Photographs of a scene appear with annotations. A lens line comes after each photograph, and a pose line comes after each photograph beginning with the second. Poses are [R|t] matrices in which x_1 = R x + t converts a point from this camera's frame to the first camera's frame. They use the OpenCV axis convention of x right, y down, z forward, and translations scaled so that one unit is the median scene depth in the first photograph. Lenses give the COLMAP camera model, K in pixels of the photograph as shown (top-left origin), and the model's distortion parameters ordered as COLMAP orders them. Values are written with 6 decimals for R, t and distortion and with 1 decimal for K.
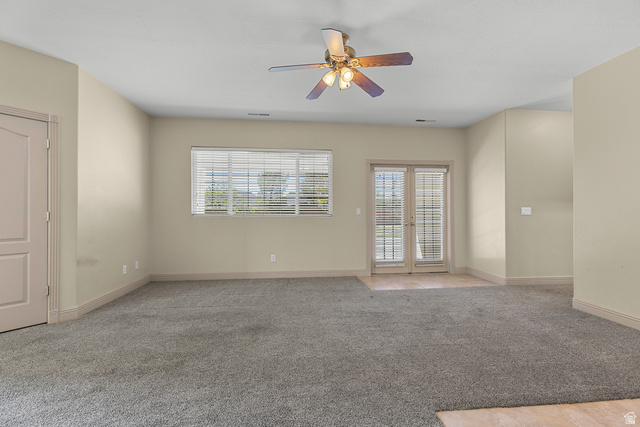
lens RADIAL K [[288.9, 0, 327.7], [0, 288.9, 213.5], [0, 0, 1]] dist [0.002171, 0.000331]
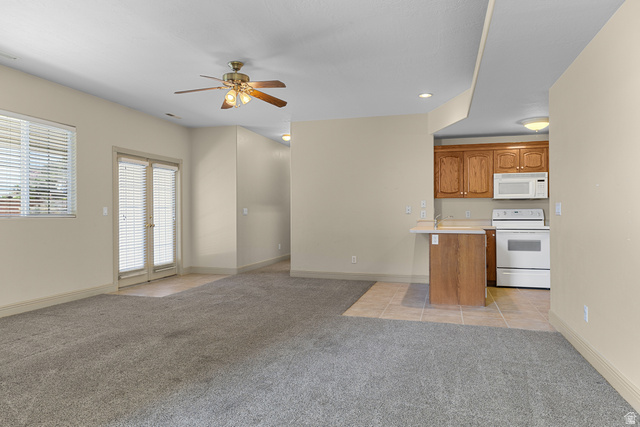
lens RADIAL K [[442.9, 0, 320.0], [0, 442.9, 213.5], [0, 0, 1]] dist [0.040125, 0.001207]
pose [[0.375815, -0.002917, 0.926690, -0.797591], [0.002818, 0.999994, 0.002005, -0.001190], [-0.926690, 0.001858, 0.375821, 0.001869]]
